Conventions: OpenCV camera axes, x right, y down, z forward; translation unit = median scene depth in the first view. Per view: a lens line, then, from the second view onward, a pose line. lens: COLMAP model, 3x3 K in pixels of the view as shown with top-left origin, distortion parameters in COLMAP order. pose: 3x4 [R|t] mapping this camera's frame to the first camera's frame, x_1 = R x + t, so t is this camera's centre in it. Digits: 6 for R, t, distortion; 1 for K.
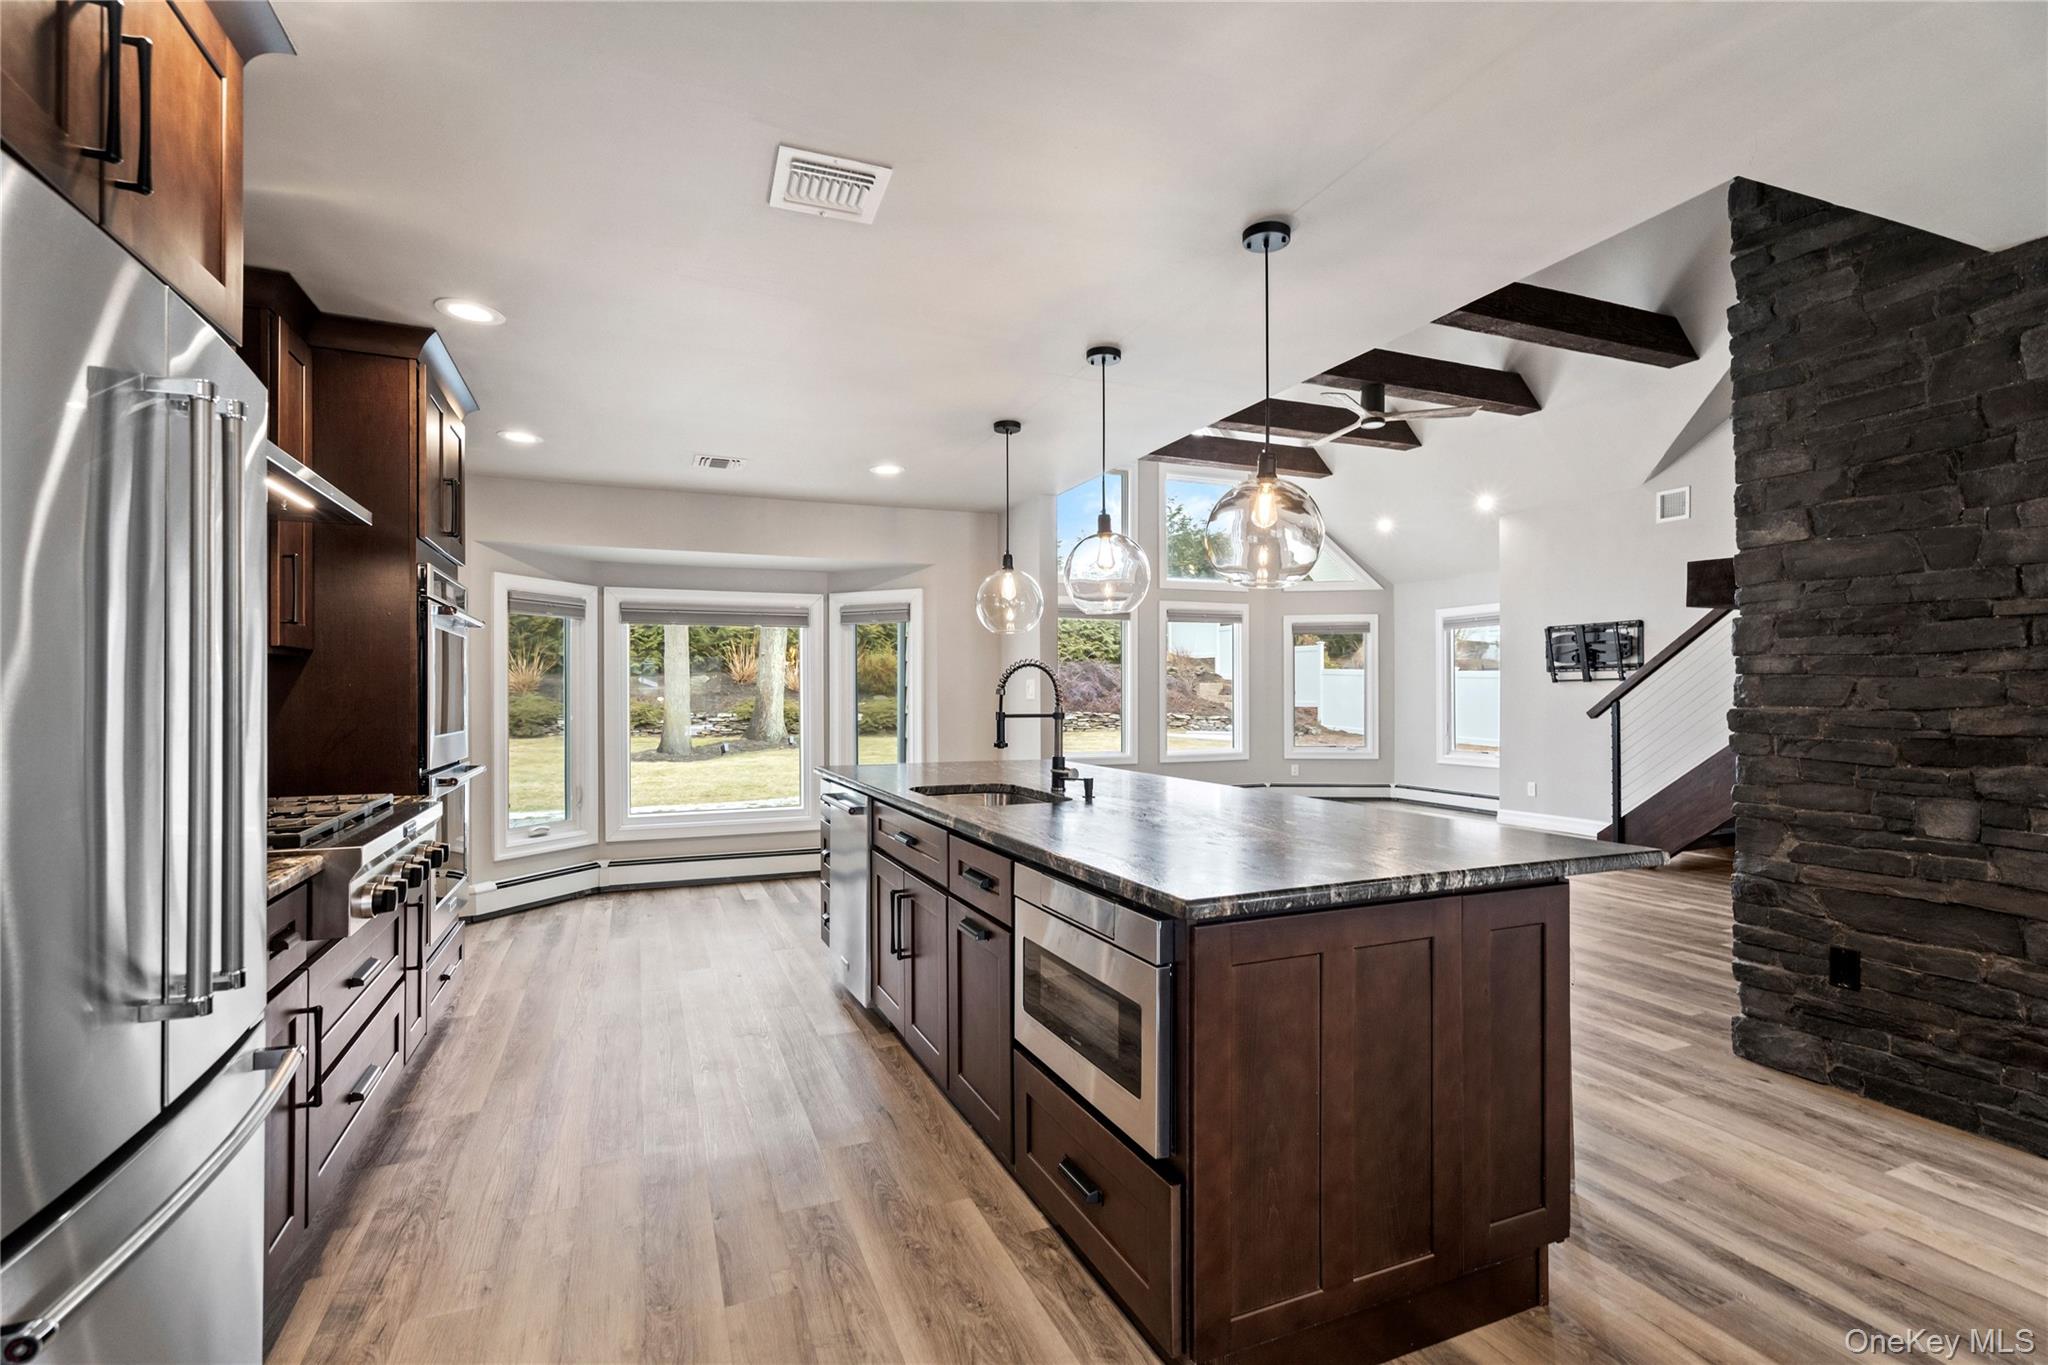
lens RADIAL K [[929.2, 0, 1016.2], [0, 929.2, 686.8], [0, 0, 1]] dist [-0.005793, 0.002212]
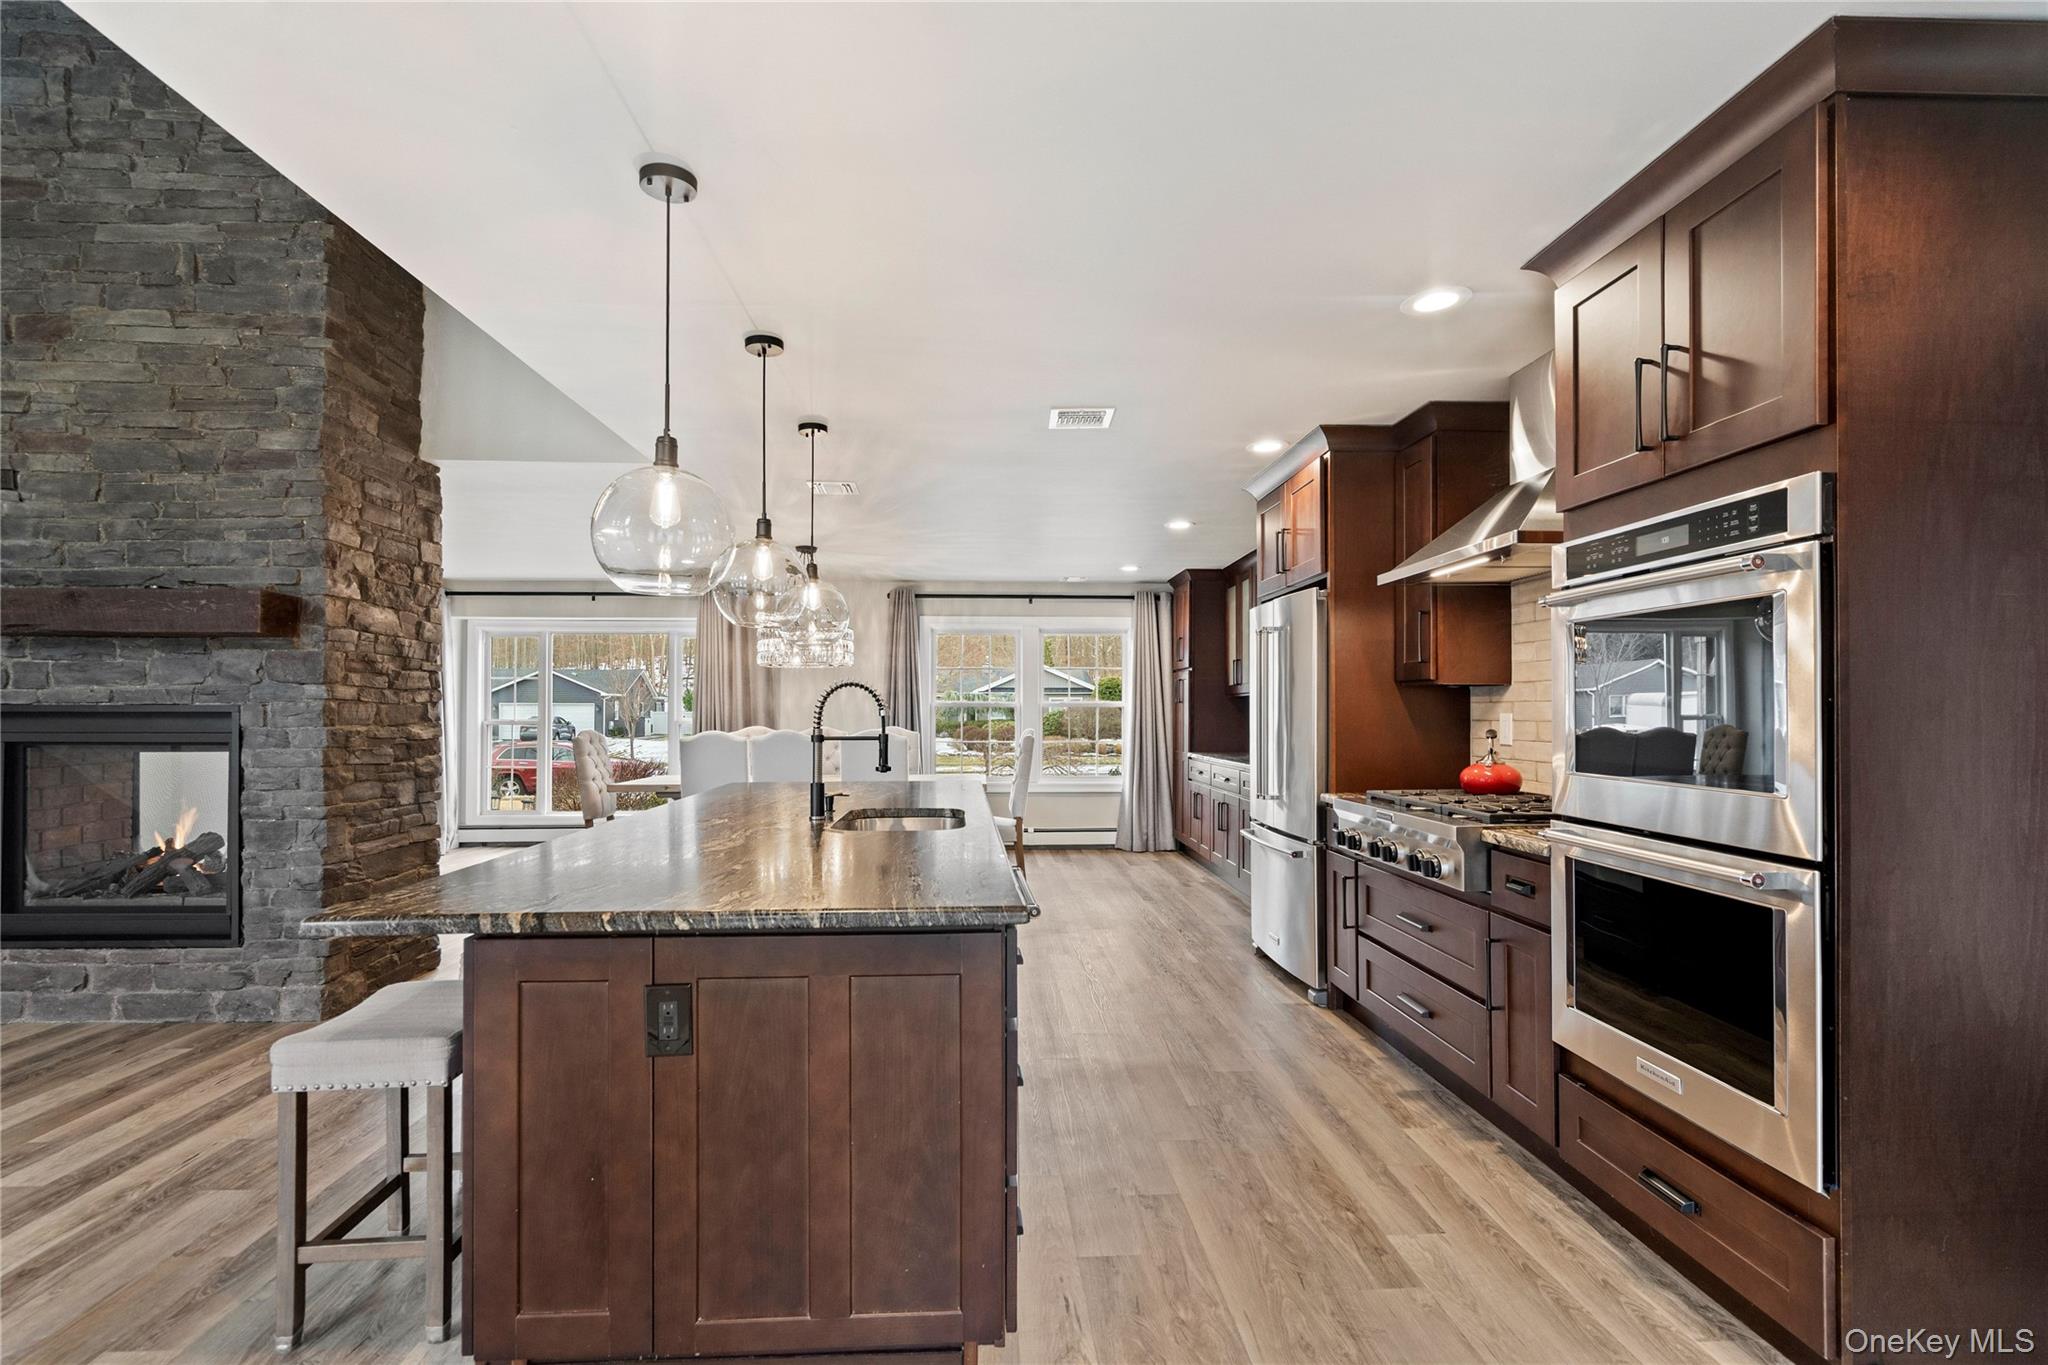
lens RADIAL K [[929.2, 0, 1015.3], [0, 929.2, 704.9], [0, 0, 1]] dist [-0.005793, 0.002212]
pose [[-0.941646, 0.003757, 0.336583, -0.218803], [-0.000733, 0.999912, -0.013210, 0.004304], [-0.336603, -0.012686, -0.941561, 0.877837]]
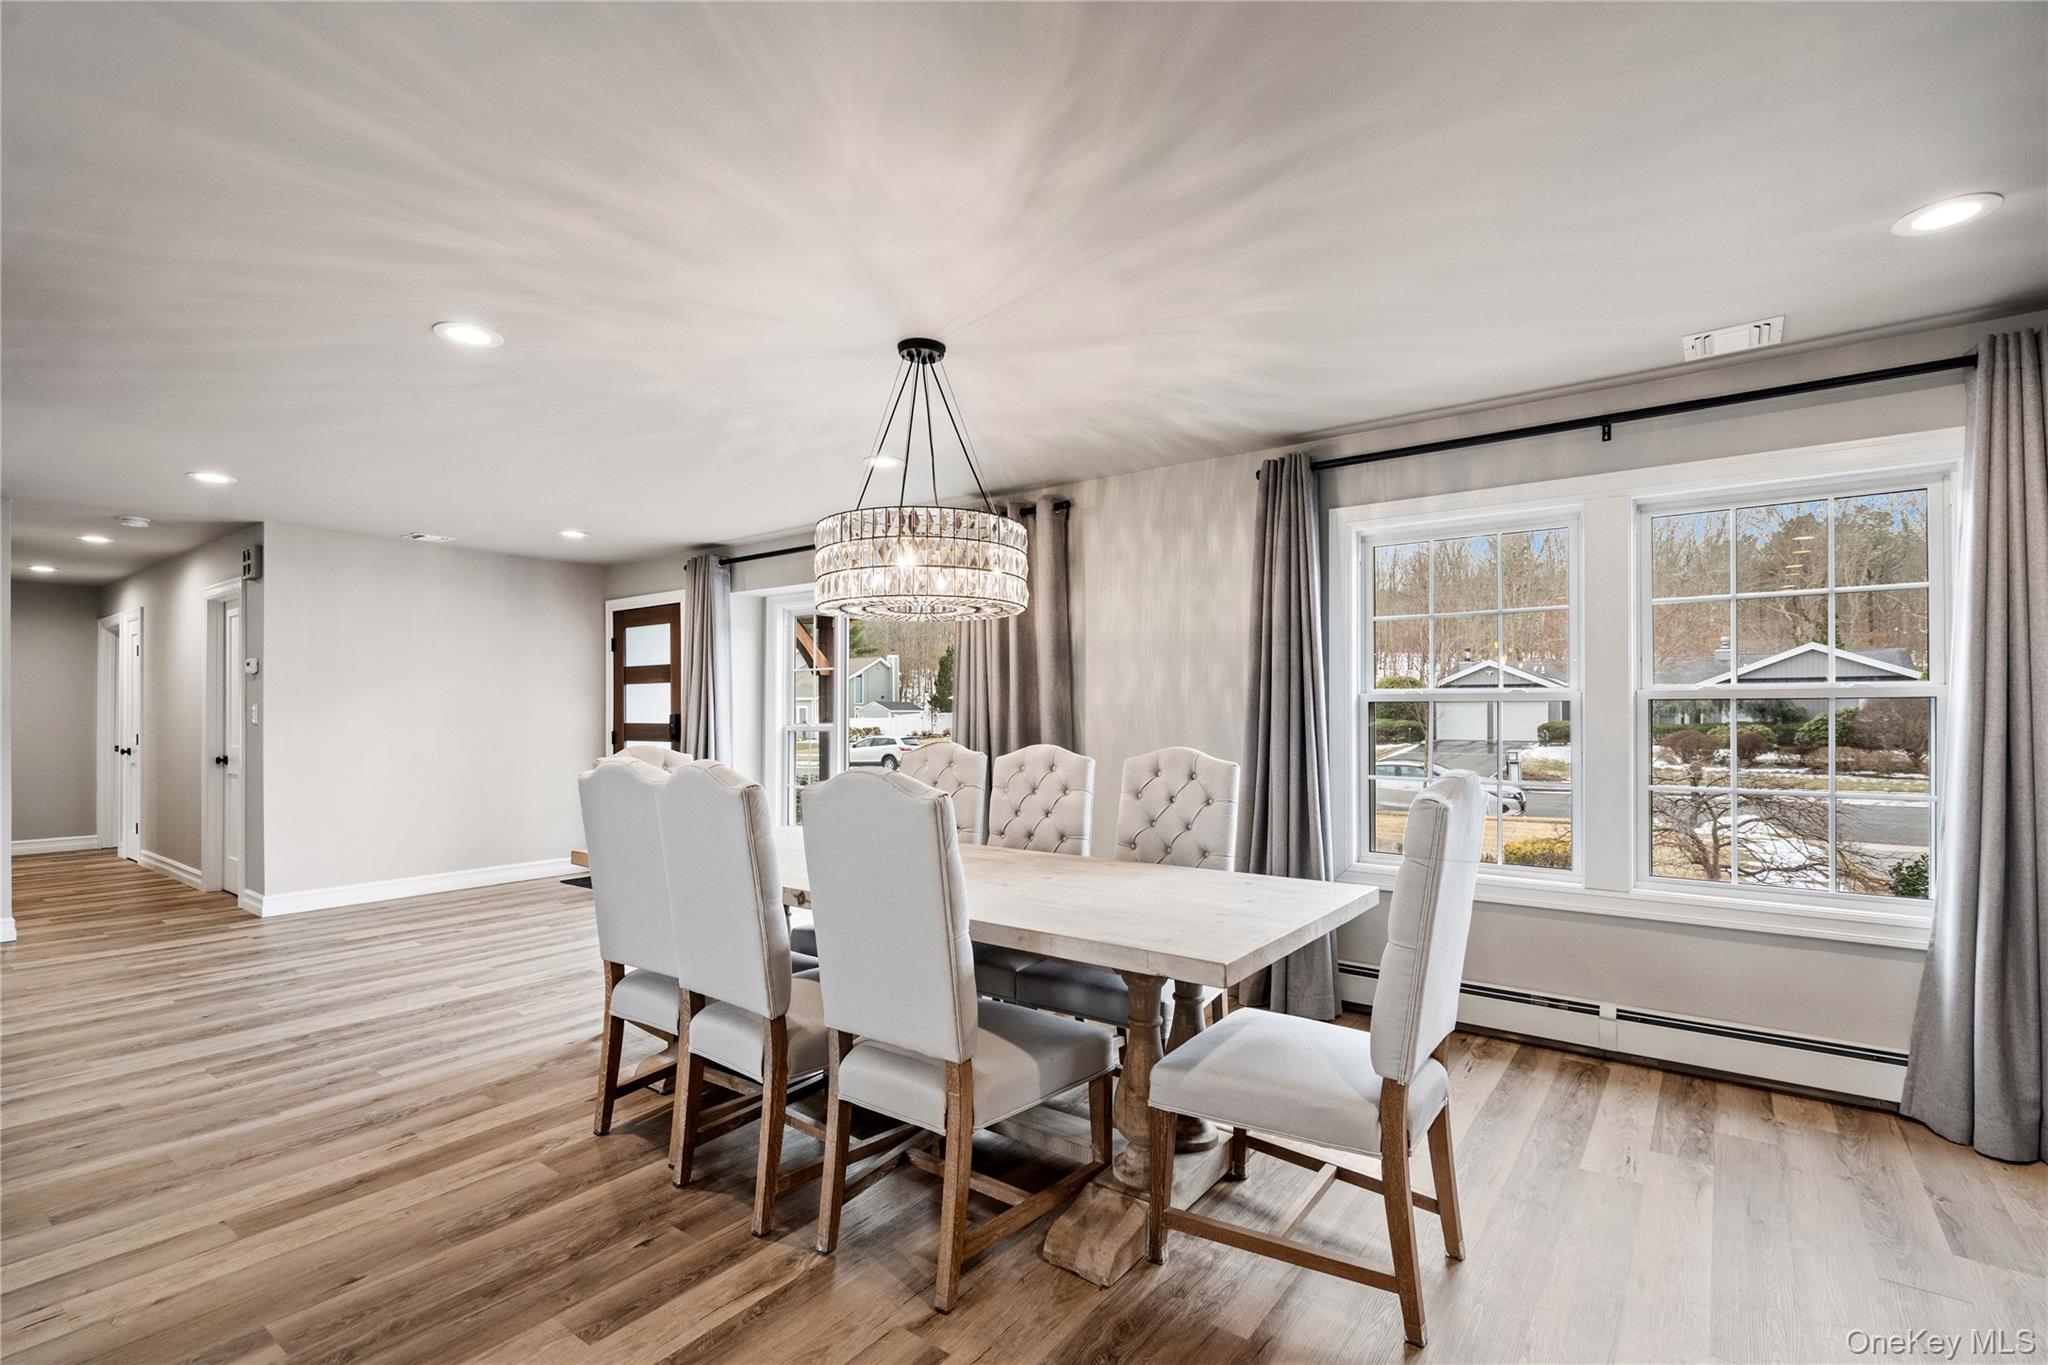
lens RADIAL K [[929.2, 0, 1027.3], [0, 929.2, 714.5], [0, 0, 1]] dist [-0.005793, 0.002212]
pose [[-0.515046, 0.001723, 0.857161, -0.074317], [-0.001899, 0.999993, -0.003151, -0.000351], [-0.857160, -0.003251, -0.515039, 0.180249]]
